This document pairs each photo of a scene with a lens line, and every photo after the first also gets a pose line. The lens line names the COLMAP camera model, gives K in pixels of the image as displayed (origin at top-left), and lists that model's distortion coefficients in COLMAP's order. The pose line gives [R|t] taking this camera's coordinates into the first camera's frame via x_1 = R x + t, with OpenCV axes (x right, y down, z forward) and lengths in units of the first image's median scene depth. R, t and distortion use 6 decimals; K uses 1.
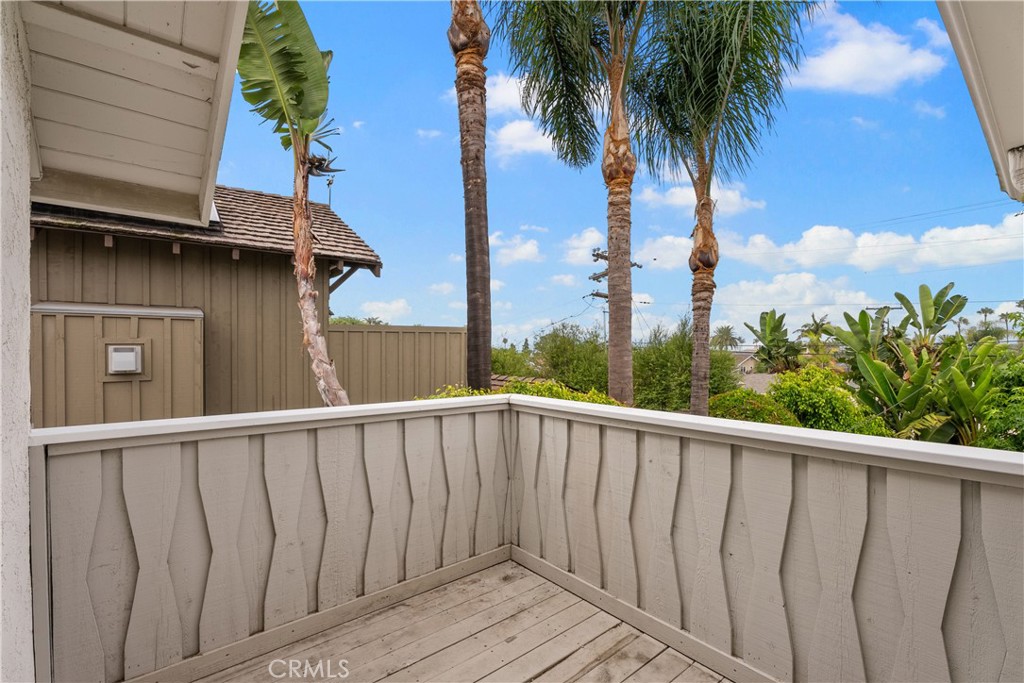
lens RADIAL K [[464.1, 0, 512.9], [0, 464.1, 345.5], [0, 0, 1]] dist [-0.000620, -0.000083]
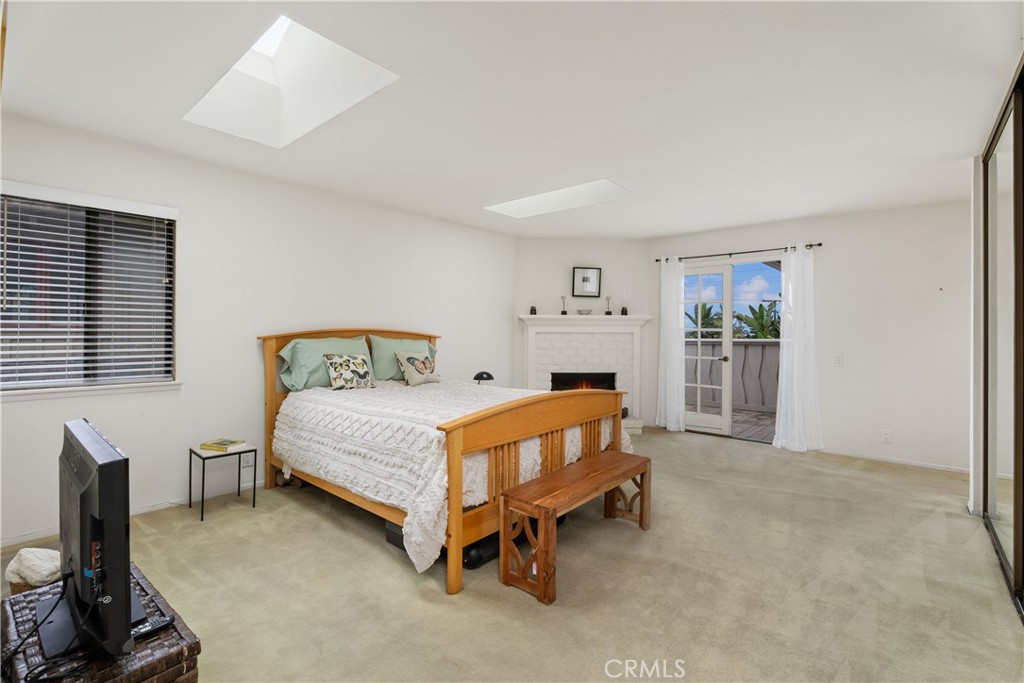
lens RADIAL K [[464.1, 0, 511.0], [0, 464.1, 334.4], [0, 0, 1]] dist [-0.000620, -0.000083]
pose [[0.988084, -0.006020, 0.153797, -0.313574], [0.005359, 0.999975, 0.004711, 0.013322], [-0.153822, -0.003831, 0.988091, -0.411500]]
